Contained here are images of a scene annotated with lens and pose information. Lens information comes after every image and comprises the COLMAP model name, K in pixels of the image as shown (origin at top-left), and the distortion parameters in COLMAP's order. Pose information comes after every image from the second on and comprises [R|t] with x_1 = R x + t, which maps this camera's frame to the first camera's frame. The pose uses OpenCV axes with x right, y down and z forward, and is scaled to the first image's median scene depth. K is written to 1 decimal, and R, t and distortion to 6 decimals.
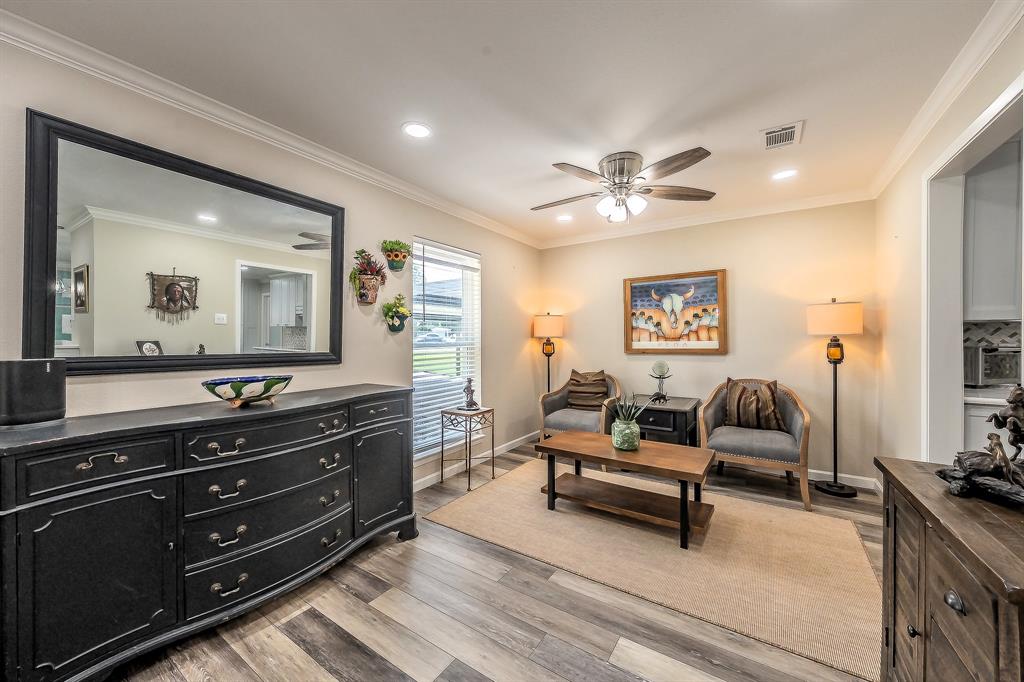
lens RADIAL K [[361.1, 0, 523.3], [0, 361.1, 338.2], [0, 0, 1]] dist [0.004552, -0.000370]
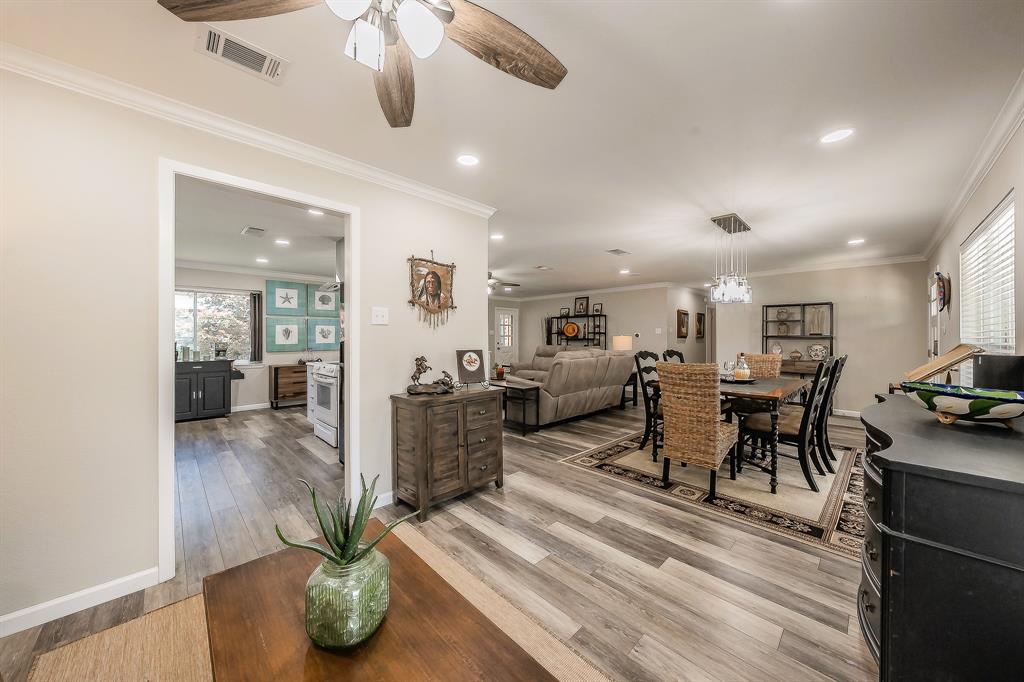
lens RADIAL K [[355.8, 0, 520.7], [0, 355.8, 337.2], [0, 0, 1]] dist [-0.000486, 0.000081]
pose [[-0.976025, -0.000096, 0.217659, 0.014070], [-0.000048, 1.000000, 0.000229, -0.005349], [-0.217659, 0.000213, -0.976025, 0.986233]]
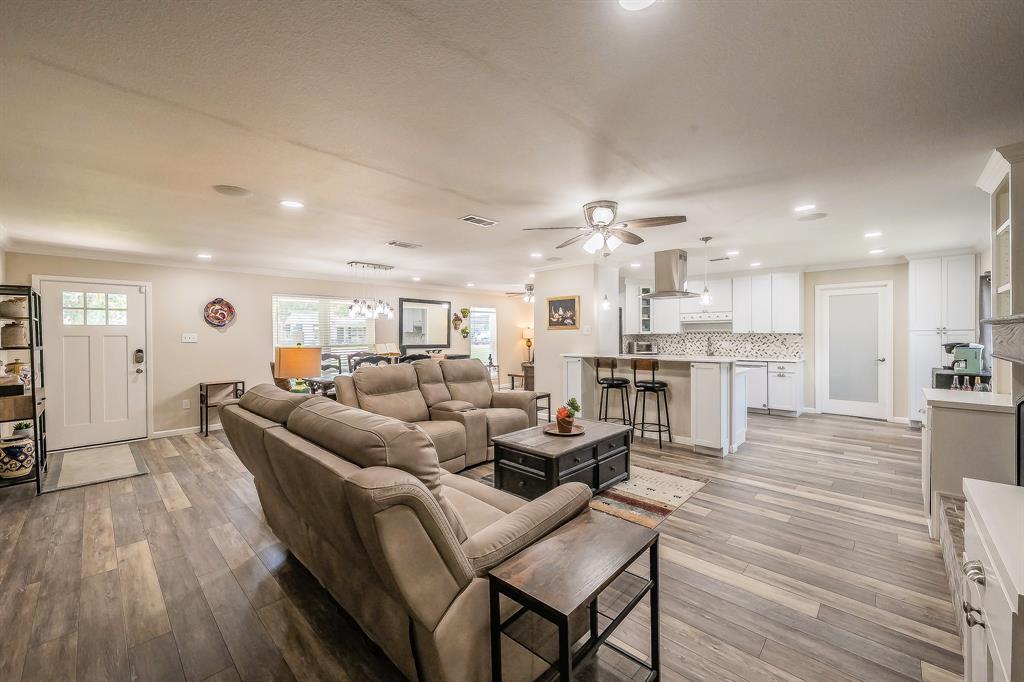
lens RADIAL K [[399.0, 0, 518.5], [0, 399.0, 334.3], [0, 0, 1]] dist [0.000158, 0.000417]
pose [[0.981617, -0.009836, -0.190608, 0.613849], [0.009886, 0.999951, -0.000687, -0.035193], [0.190606, -0.001210, 0.981666, -1.867069]]
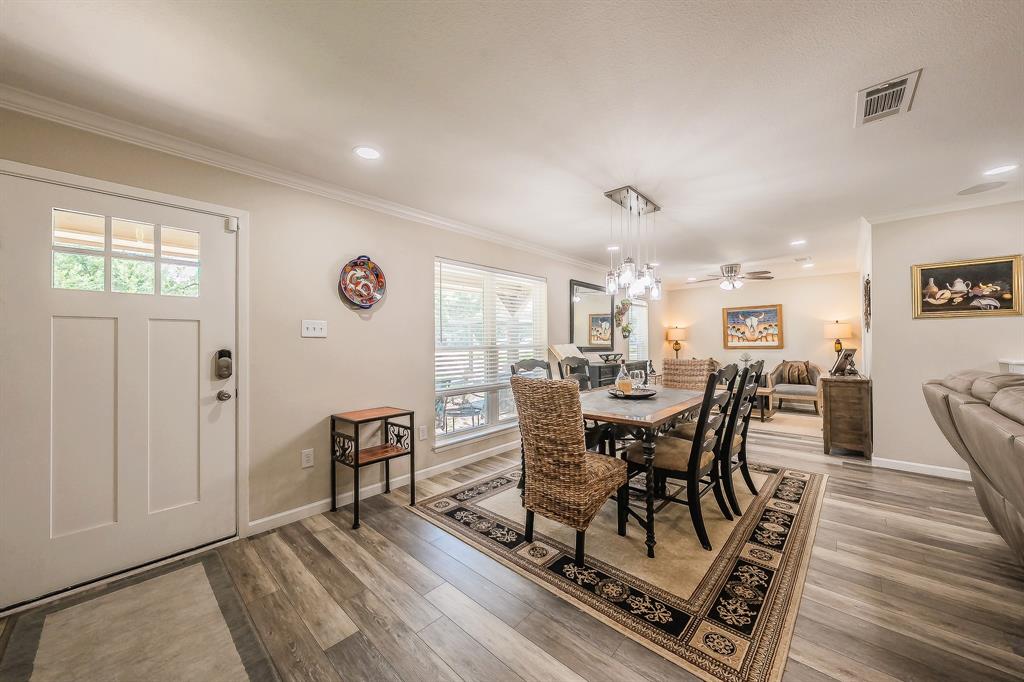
lens RADIAL K [[361.1, 0, 519.1], [0, 361.1, 336.0], [0, 0, 1]] dist [0.004552, -0.000370]
pose [[0.986087, -0.010248, -0.165913, -0.518568], [0.007714, 0.999844, -0.015908, -0.001556], [0.166050, 0.014406, 0.986012, -1.169347]]
